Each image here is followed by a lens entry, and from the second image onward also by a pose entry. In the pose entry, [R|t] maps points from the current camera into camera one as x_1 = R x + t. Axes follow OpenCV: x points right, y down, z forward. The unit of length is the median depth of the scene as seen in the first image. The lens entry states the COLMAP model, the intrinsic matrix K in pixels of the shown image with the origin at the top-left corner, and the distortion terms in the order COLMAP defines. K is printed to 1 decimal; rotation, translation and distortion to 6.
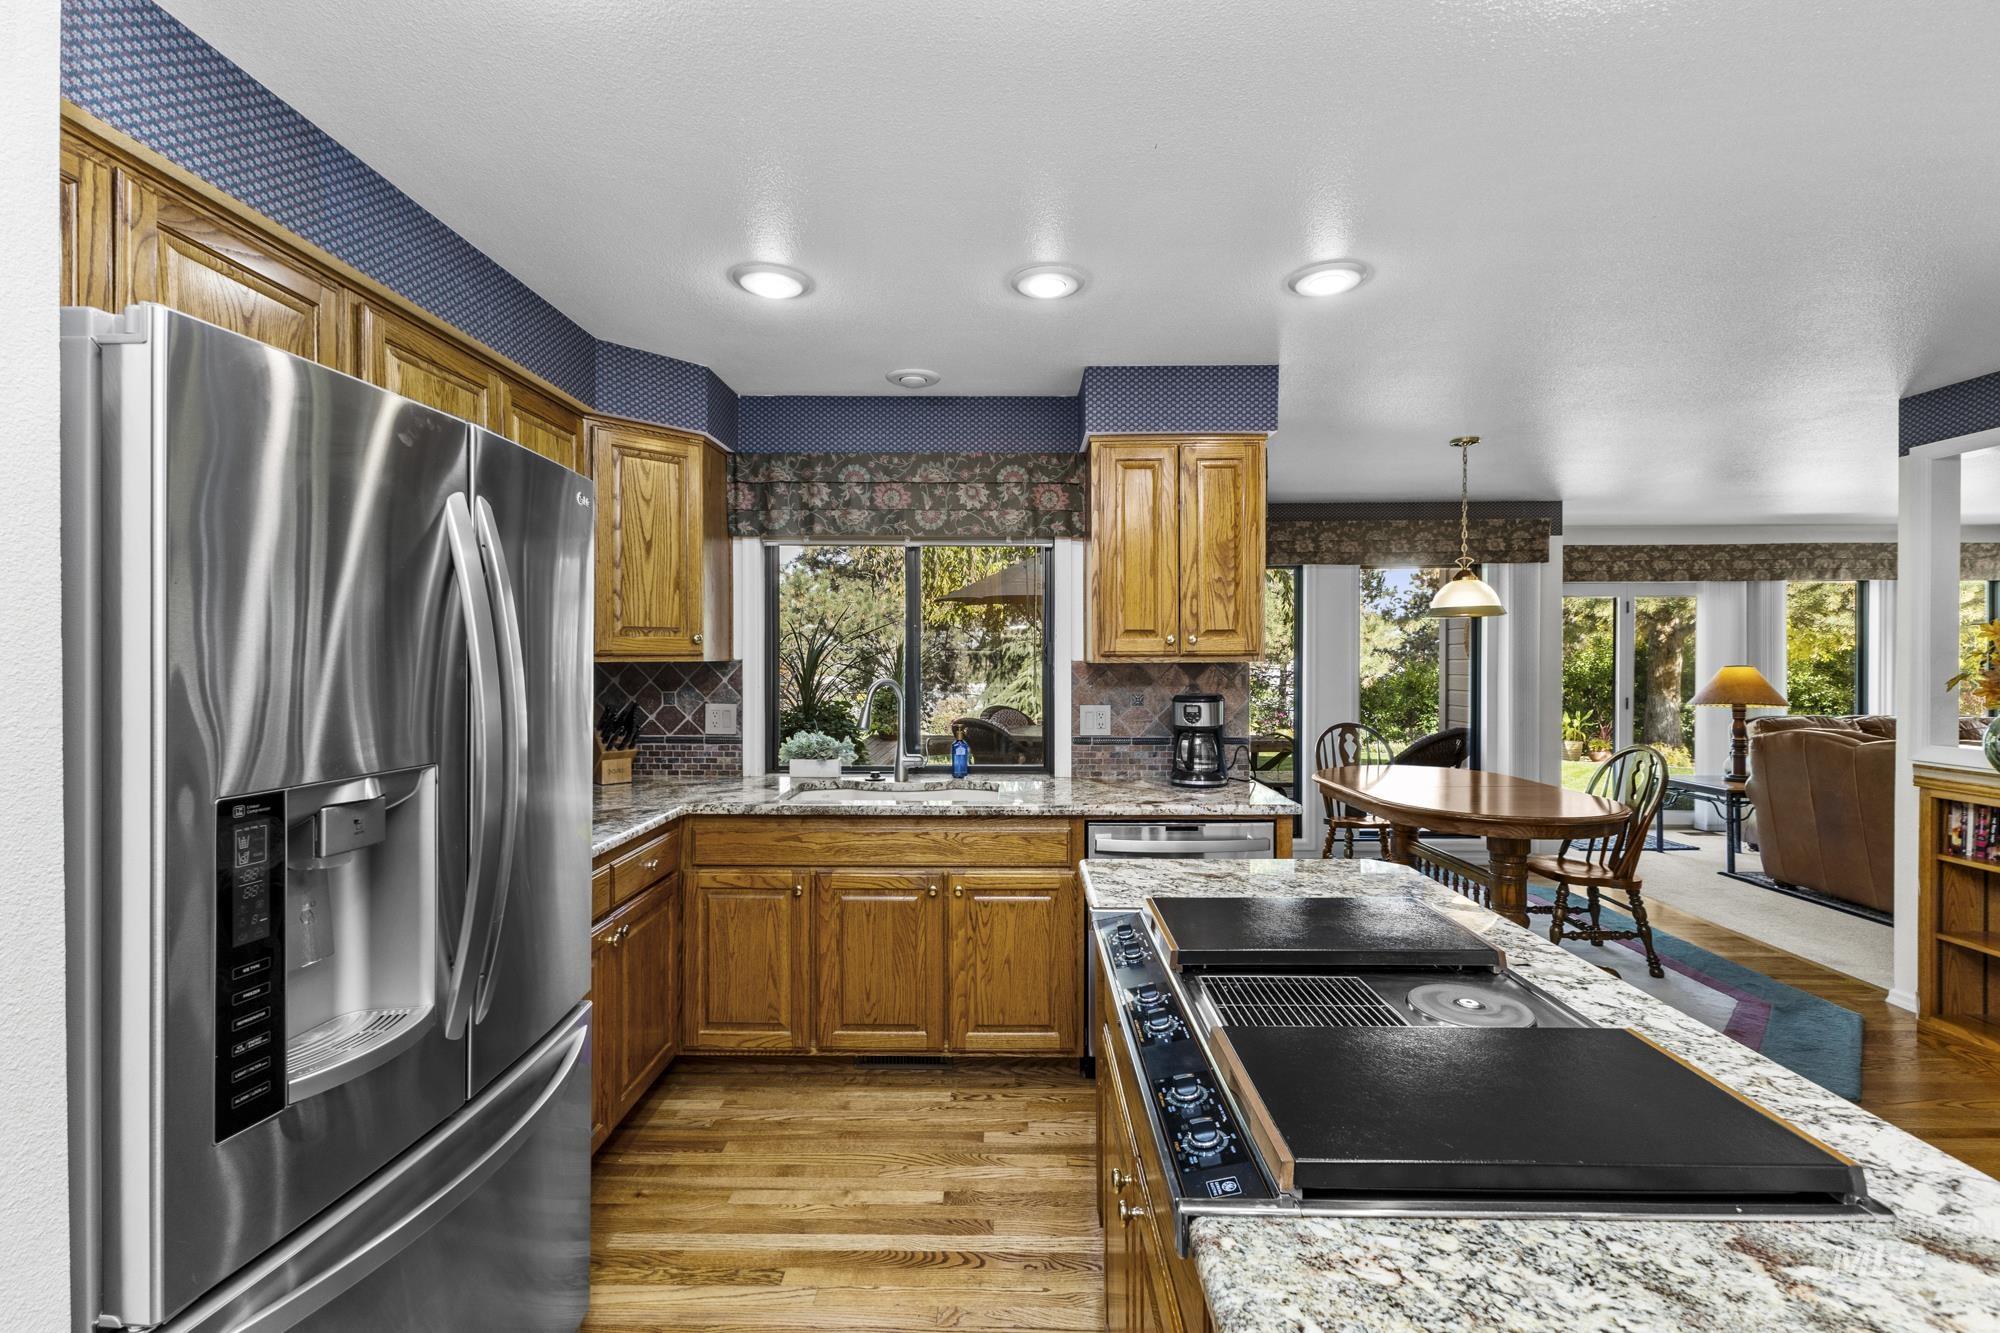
lens RADIAL K [[864.3, 0, 996.8], [0, 864.3, 660.9], [0, 0, 1]] dist [0.002304, 0.000047]
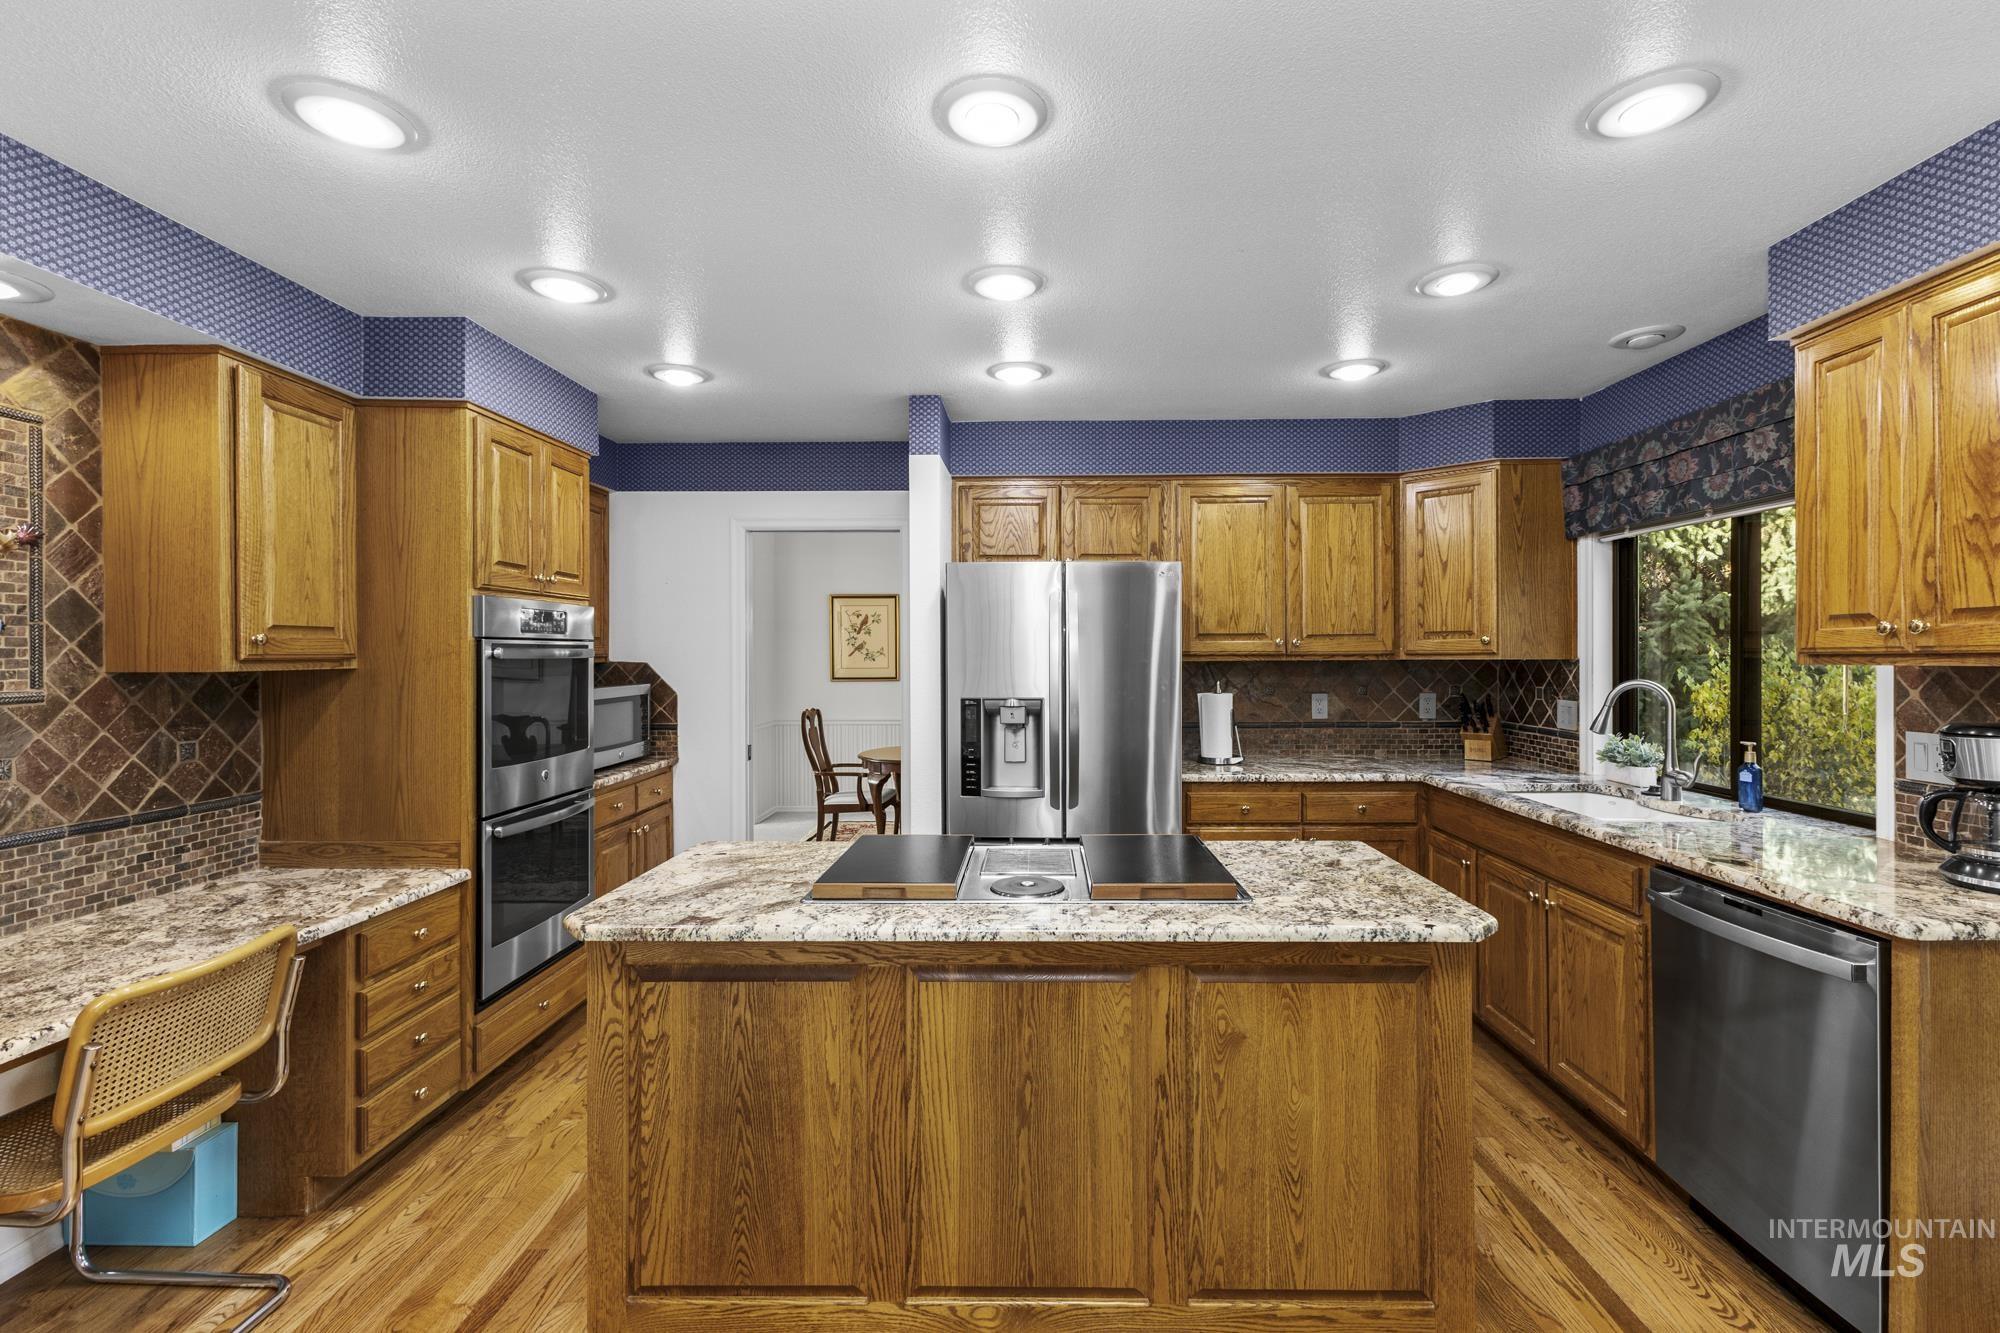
lens RADIAL K [[874.7, 0, 1031.4], [0, 874.7, 668.8], [0, 0, 1]] dist [0.003027, 0.000223]
pose [[0.013209, 0.016147, -0.999782, 0.741553], [-0.001886, 0.999868, 0.016124, -0.004389], [0.999911, 0.001673, 0.013238, 0.347155]]
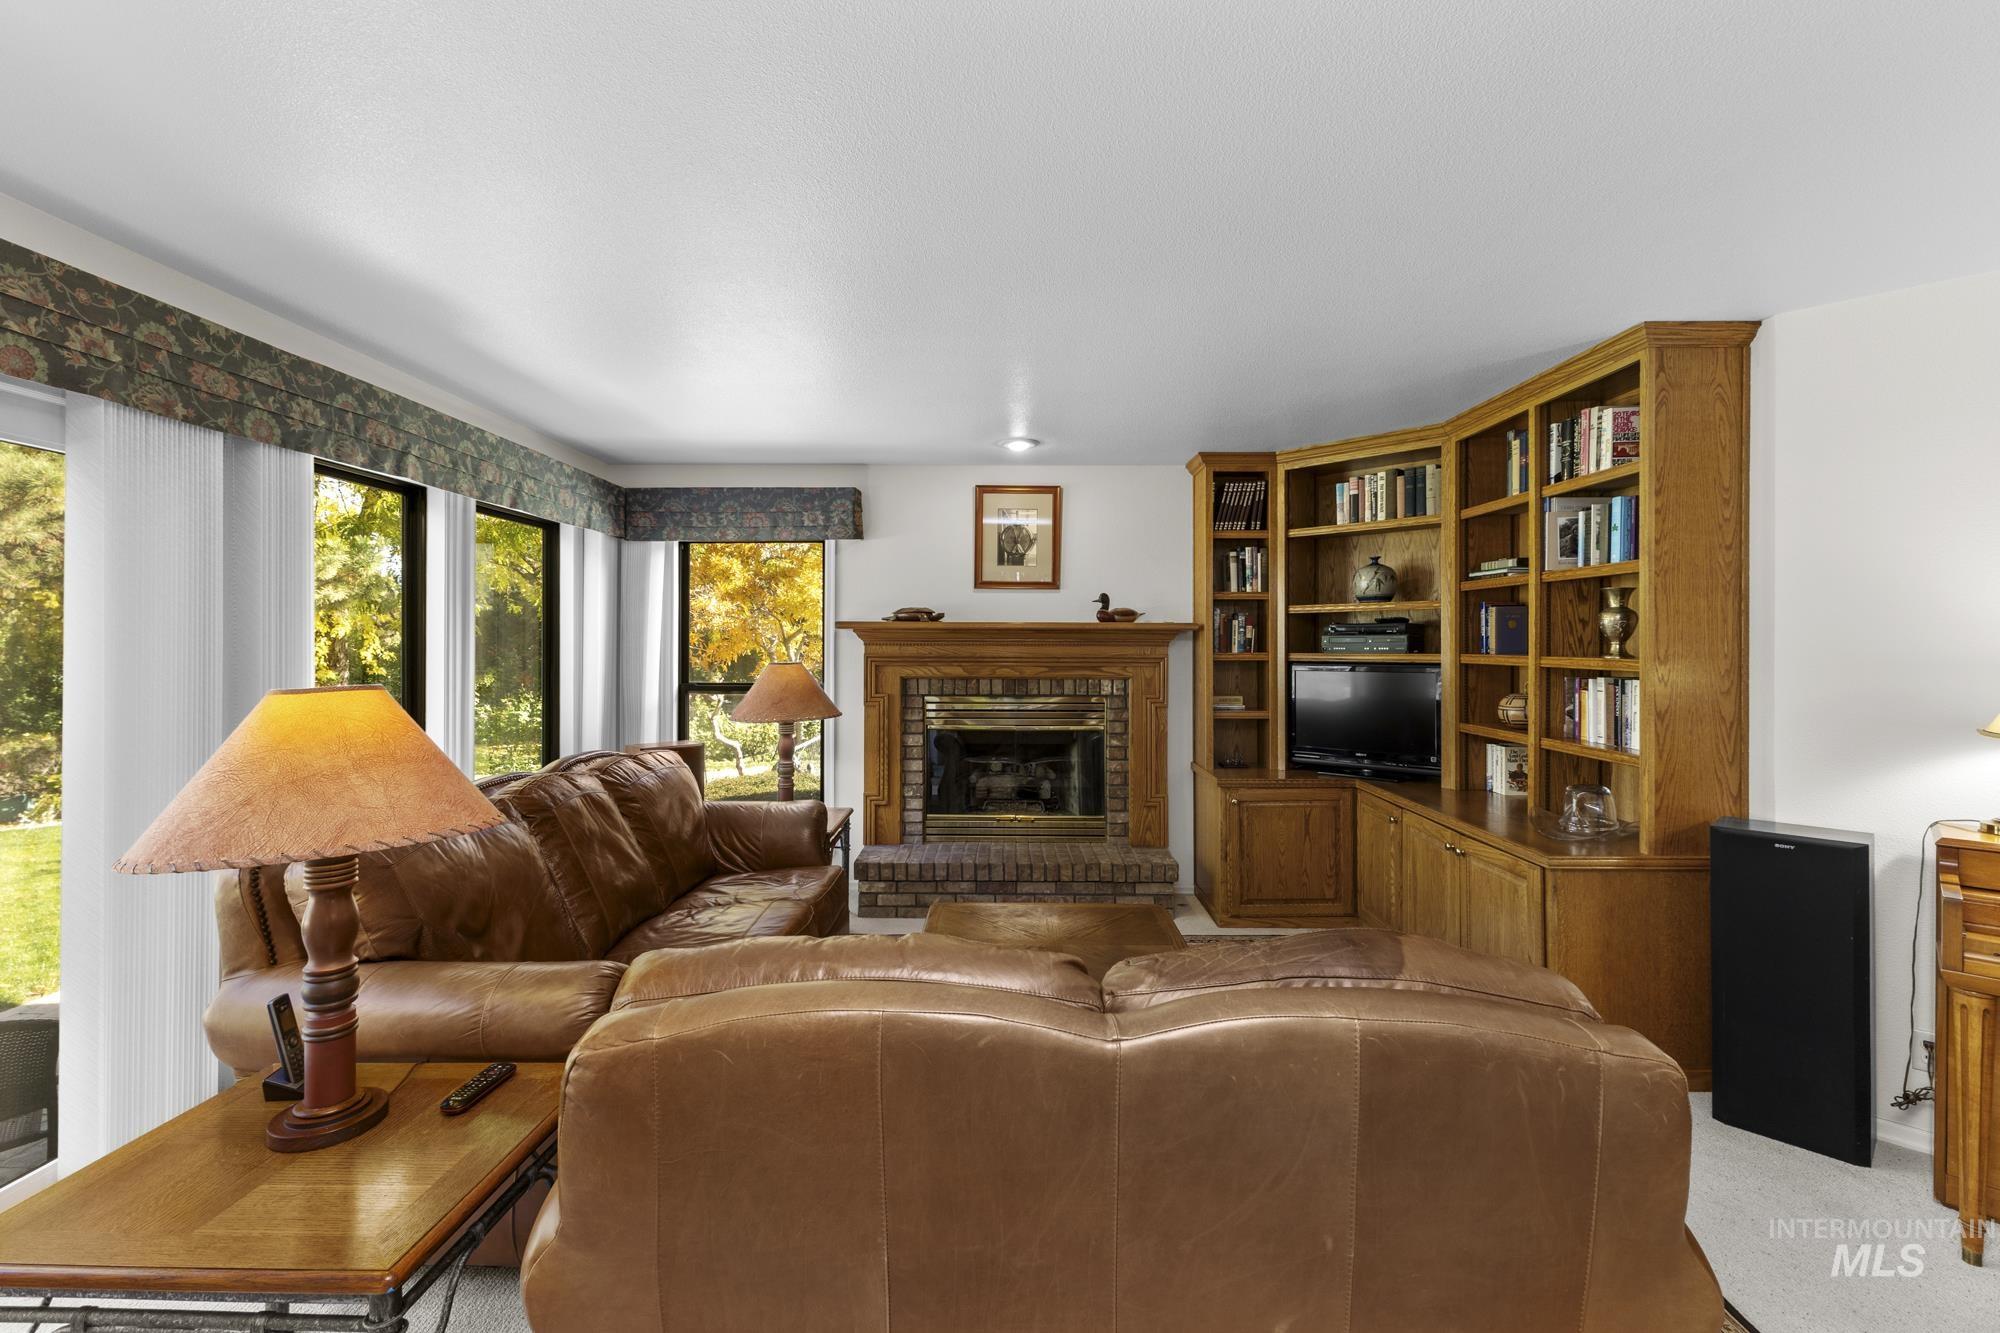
lens RADIAL K [[873.1, 0, 1003.3], [0, 873.1, 640.3], [0, 0, 1]] dist [0.007167, 0.000262]
pose [[-0.015096, 0.005192, 0.999873, 0.995671], [0.002114, 0.999984, -0.005161, -0.011218], [-0.999884, 0.002036, -0.015107, 1.358344]]
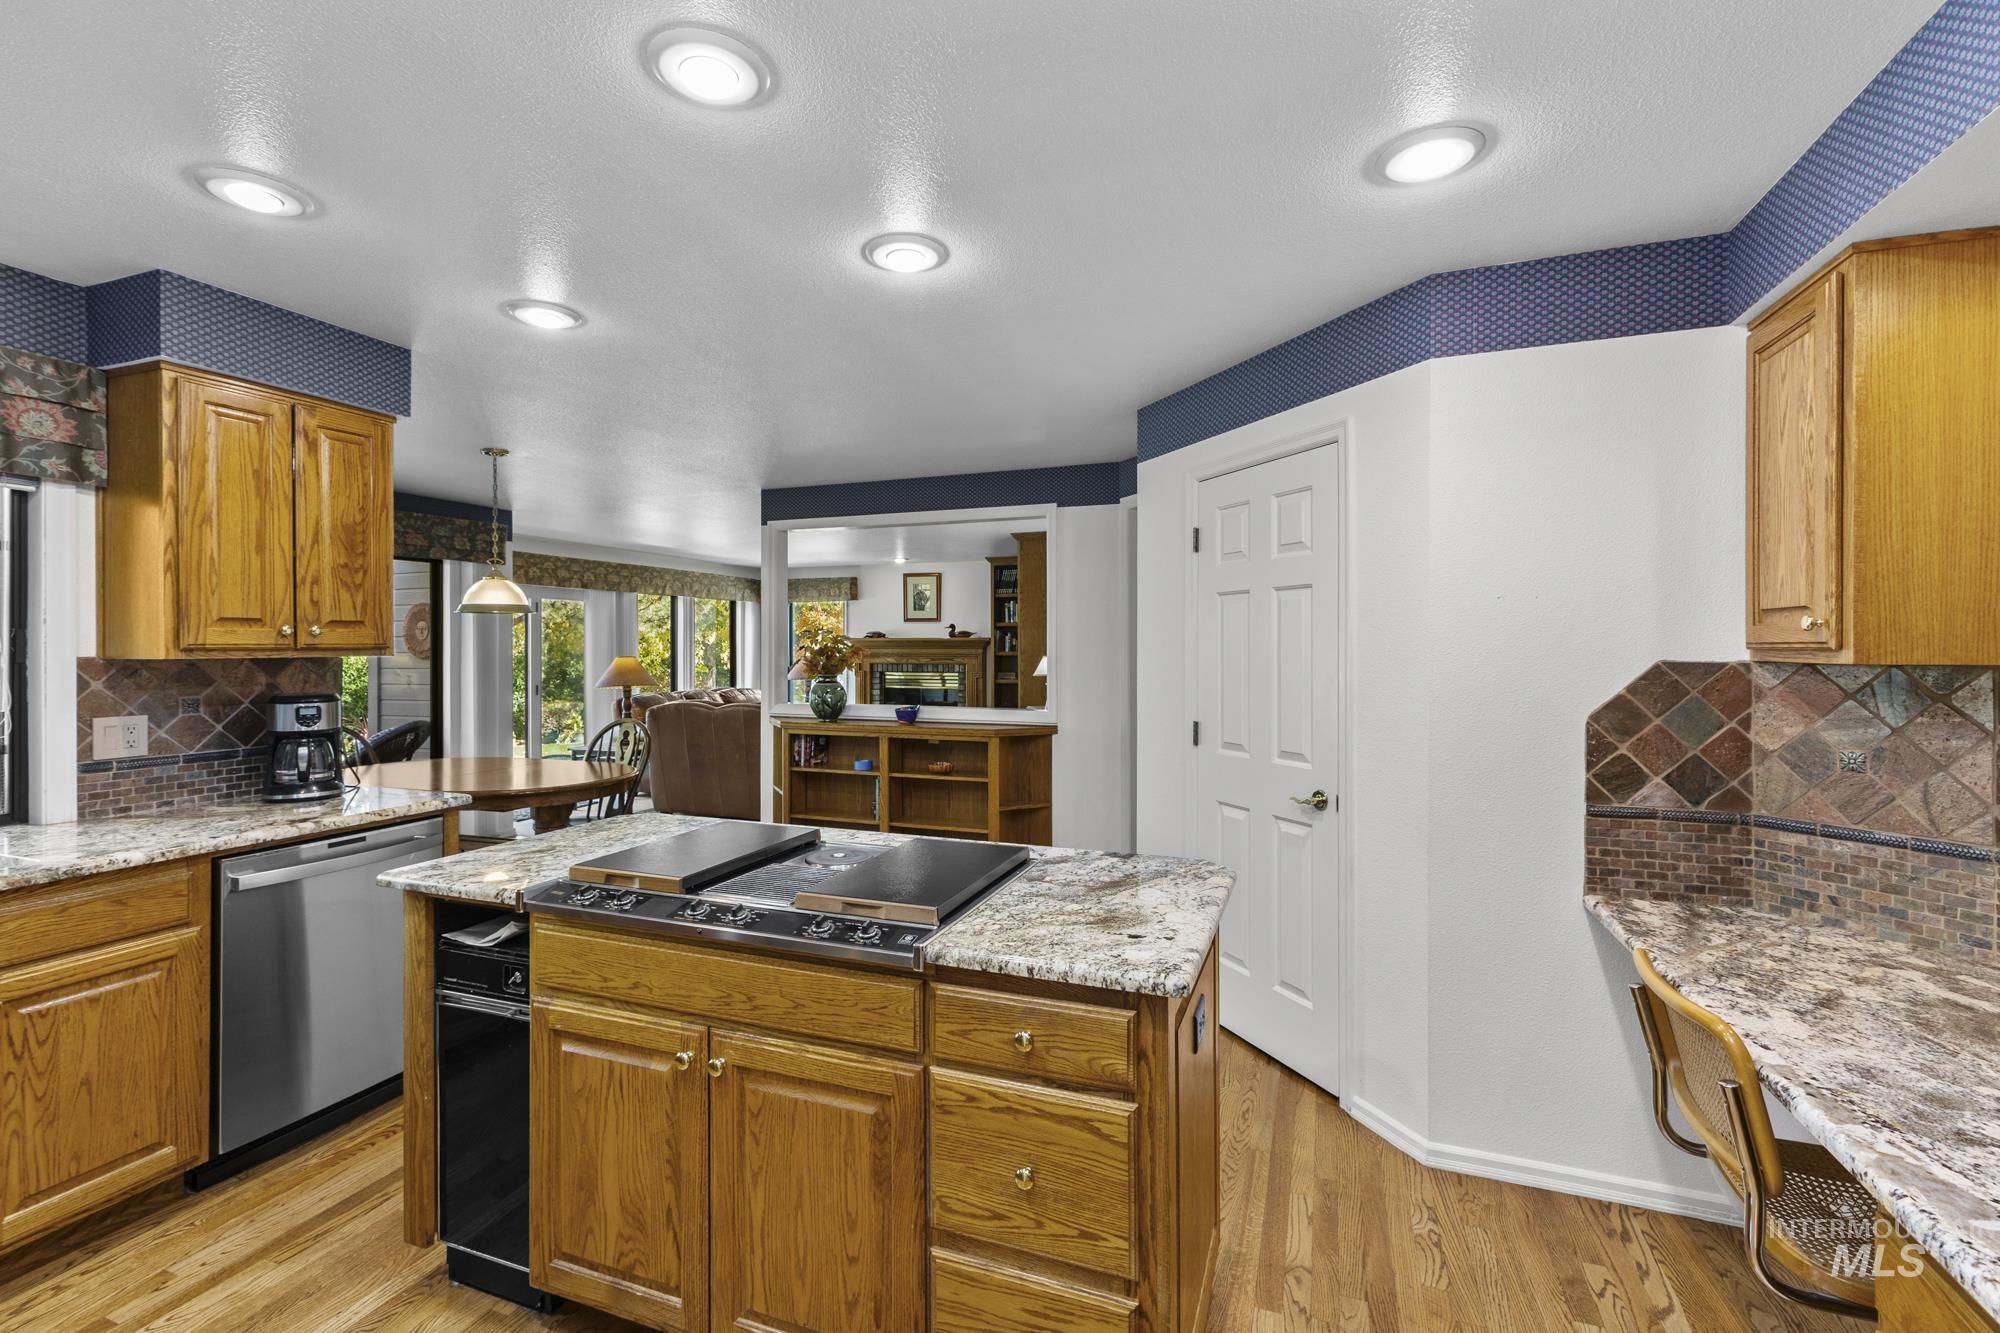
lens RADIAL K [[870.7, 0, 1000.1], [0, 870.7, 651.9], [0, 0, 1]] dist [0.001318, -0.000029]
pose [[0.332956, -0.002856, 0.942938, -0.339695], [0.004300, 0.999990, 0.001510, -0.001905], [-0.942933, 0.003552, 0.332965, 0.045798]]
